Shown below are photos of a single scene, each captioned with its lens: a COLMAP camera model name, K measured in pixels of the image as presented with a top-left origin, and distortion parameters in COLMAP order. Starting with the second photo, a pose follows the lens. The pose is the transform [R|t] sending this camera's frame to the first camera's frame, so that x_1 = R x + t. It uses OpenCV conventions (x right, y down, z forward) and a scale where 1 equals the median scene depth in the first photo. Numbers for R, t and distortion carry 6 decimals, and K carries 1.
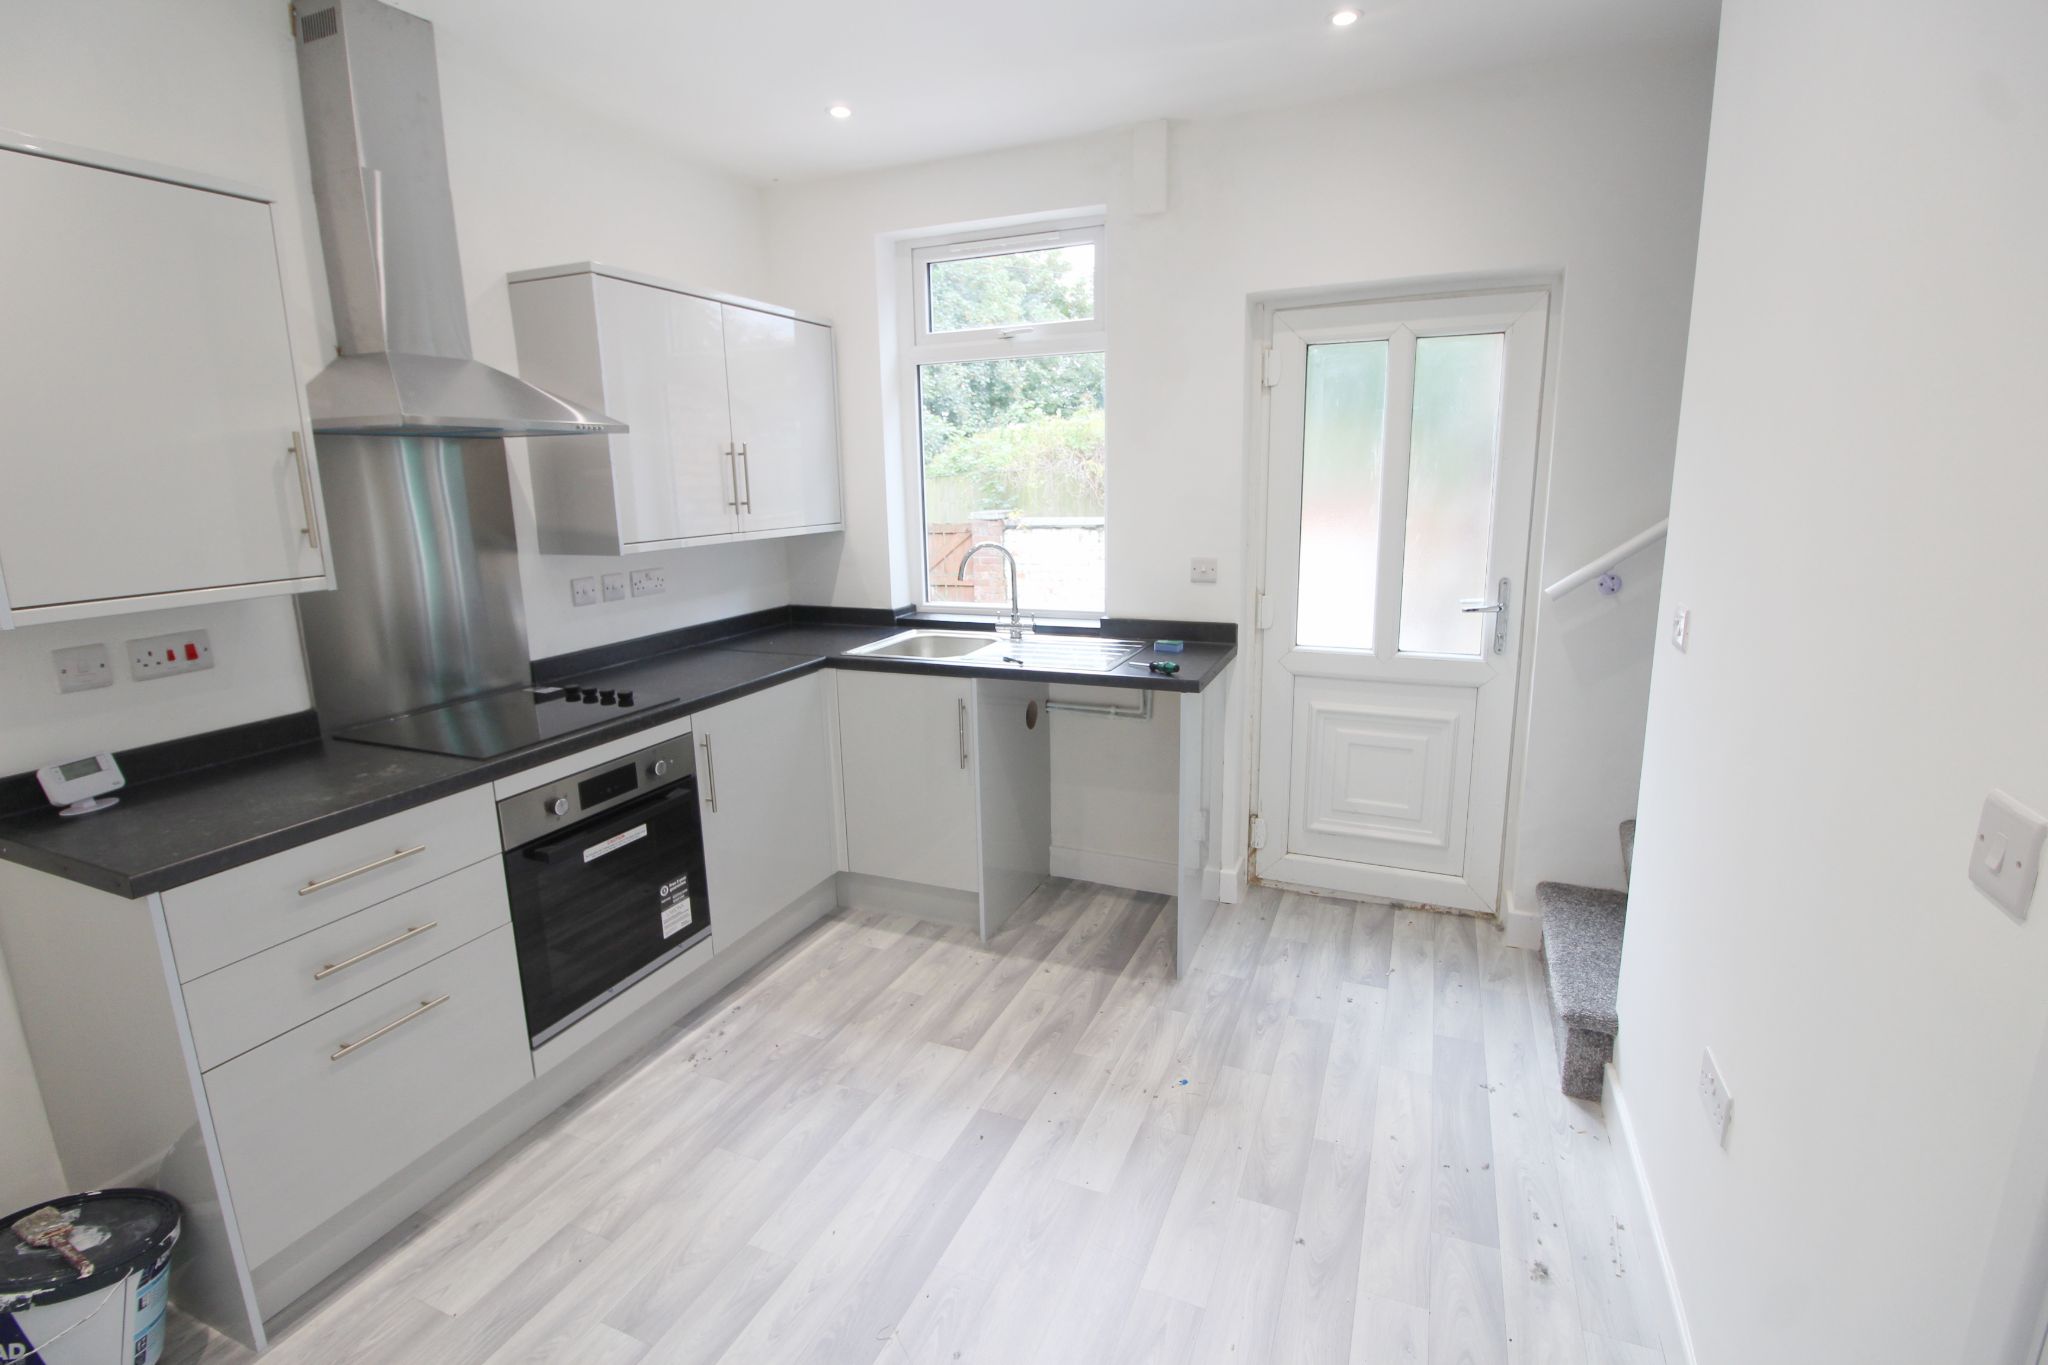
lens RADIAL K [[950.8, 0, 1011.2], [0, 950.8, 675.0], [0, 0, 1]] dist [-0.001842, -0.000856]
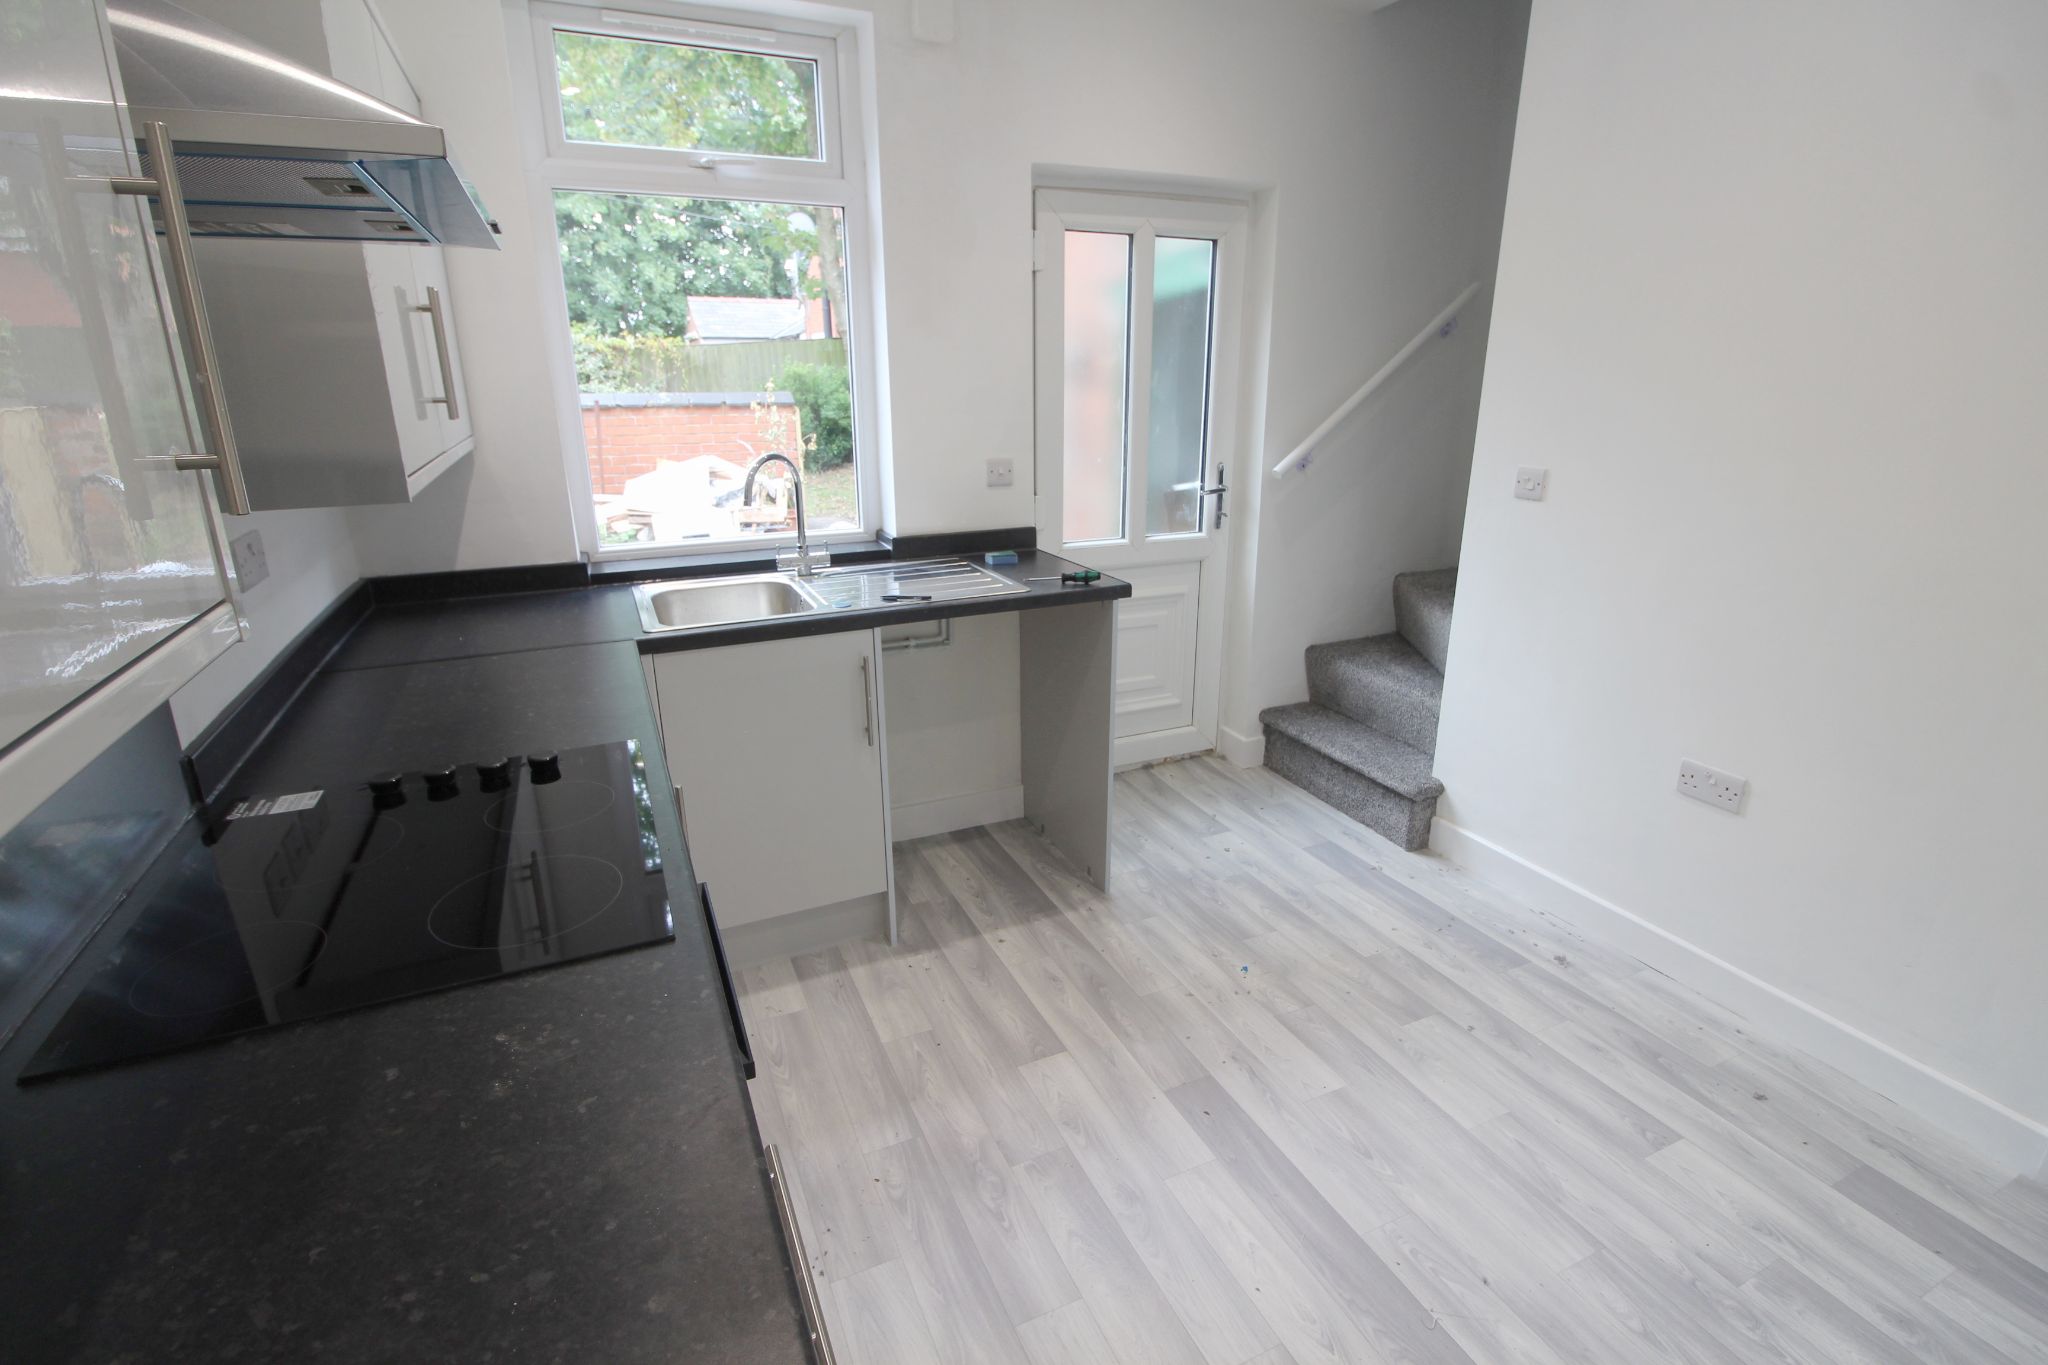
lens RADIAL K [[950.8, 0, 1015.3], [0, 950.8, 679.4], [0, 0, 1]] dist [-0.001842, -0.000856]
pose [[0.668727, -0.213091, 0.712318, -0.525110], [0.145044, 0.977032, 0.156113, -0.060302], [-0.729223, -0.001079, 0.684275, 0.385557]]
